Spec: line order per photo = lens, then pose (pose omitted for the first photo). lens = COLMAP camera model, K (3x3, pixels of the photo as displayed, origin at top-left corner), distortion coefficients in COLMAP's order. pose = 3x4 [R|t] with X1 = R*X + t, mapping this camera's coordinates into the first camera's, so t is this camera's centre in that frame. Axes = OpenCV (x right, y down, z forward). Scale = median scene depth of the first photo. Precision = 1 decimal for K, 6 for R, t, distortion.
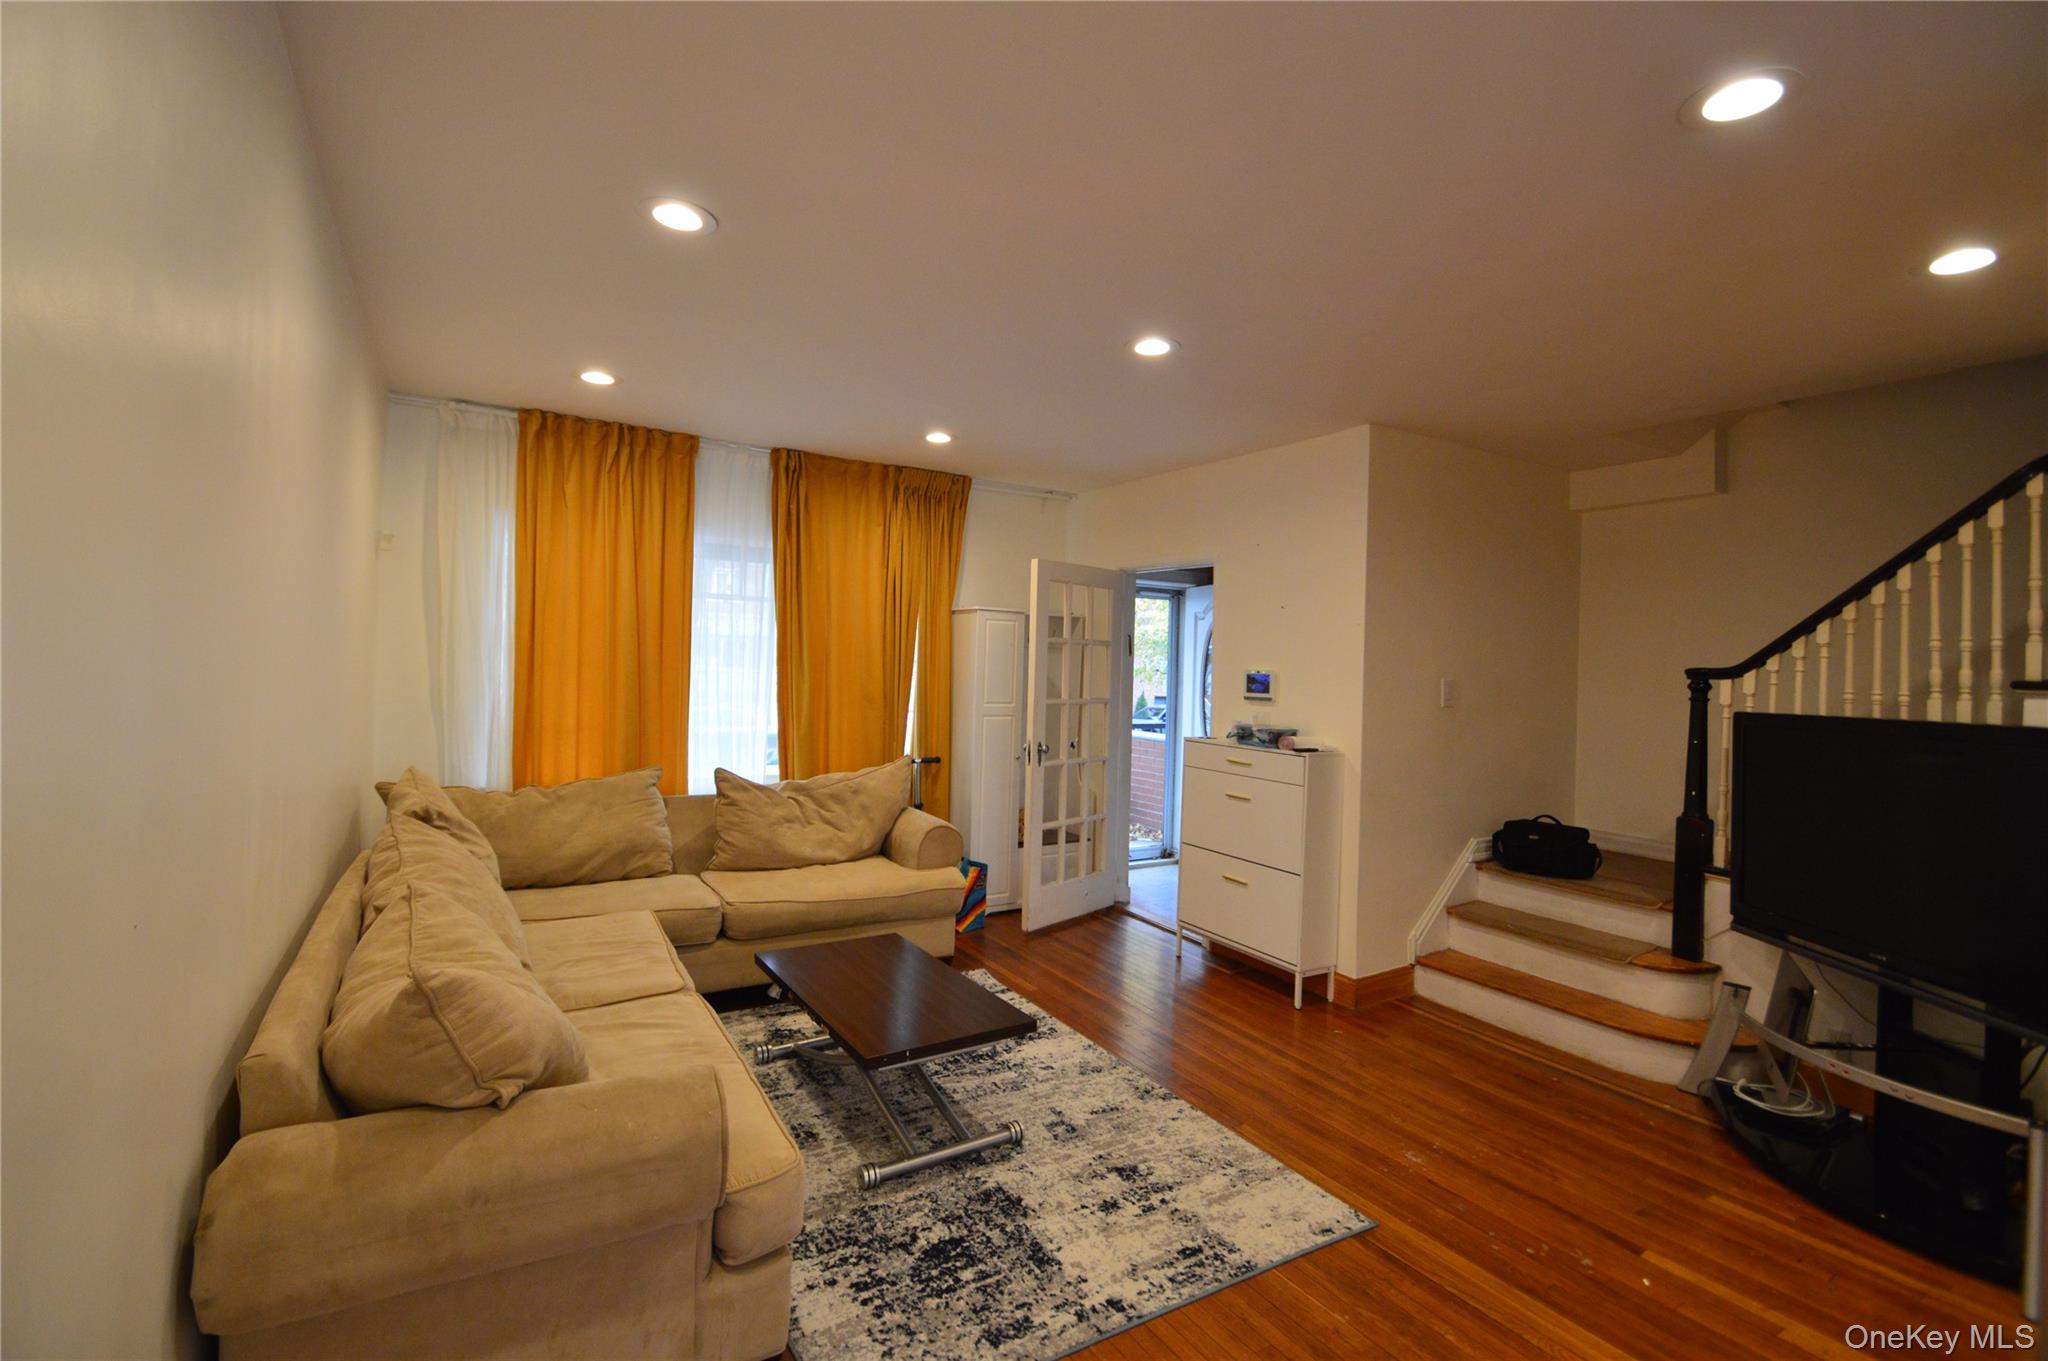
lens RADIAL K [[921.0, 0, 1009.9], [0, 921.0, 652.6], [0, 0, 1]] dist [0.024862, -0.024703]
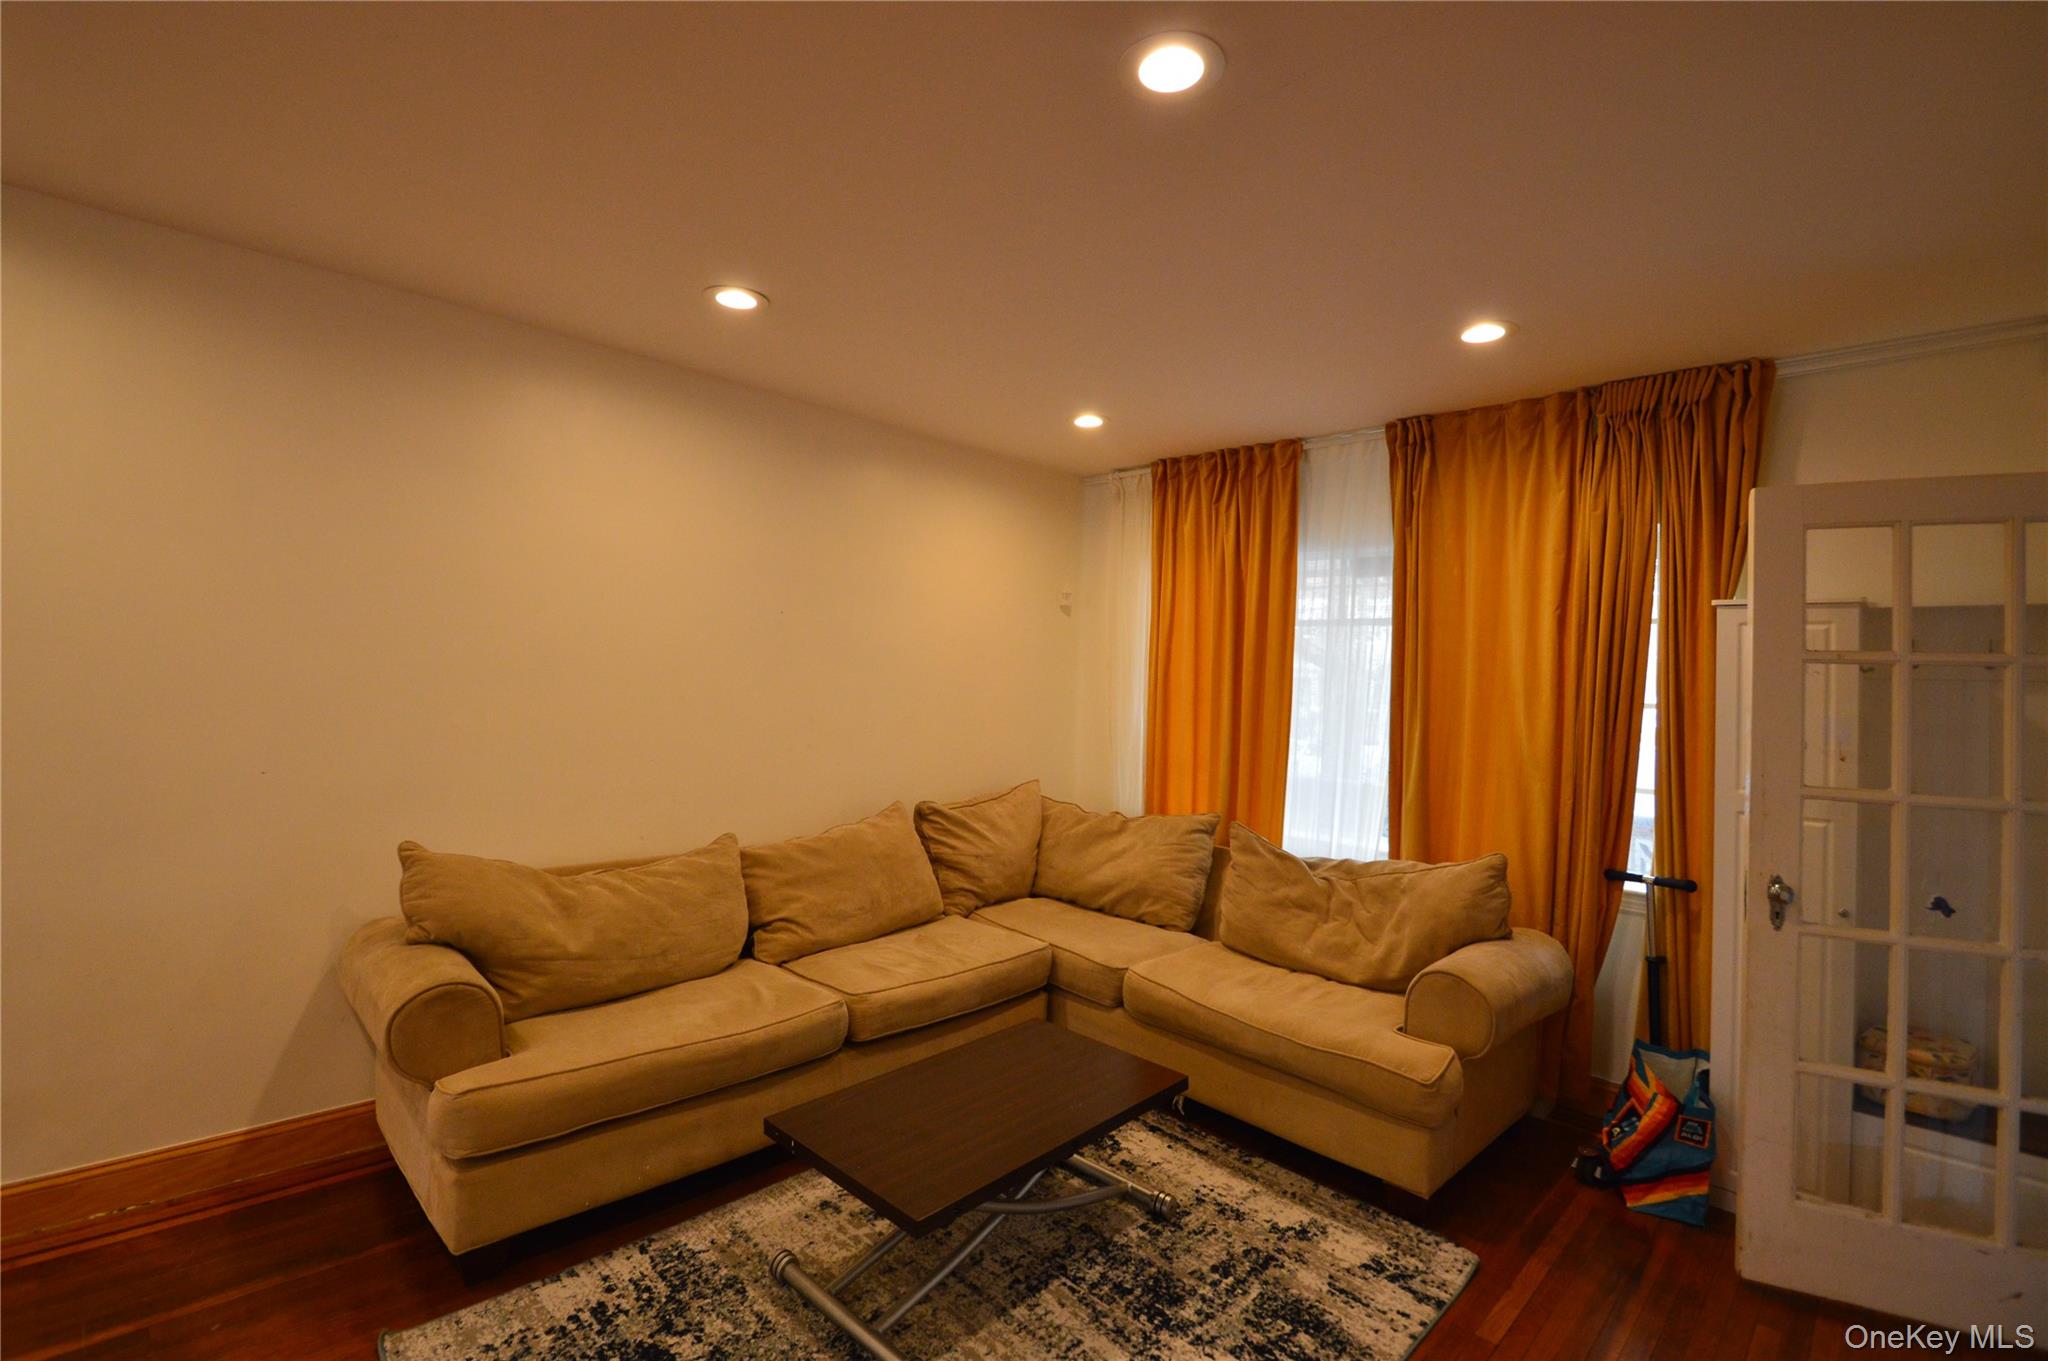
lens RADIAL K [[936.4, 0, 1024.2], [0, 936.4, 624.0], [0, 0, 1]] dist [-0.007902, -0.000270]
pose [[0.224404, -0.074477, -0.971646, 0.483864], [-0.015013, 0.996693, -0.079864, 0.015149], [0.974381, 0.032509, 0.222543, 0.605586]]
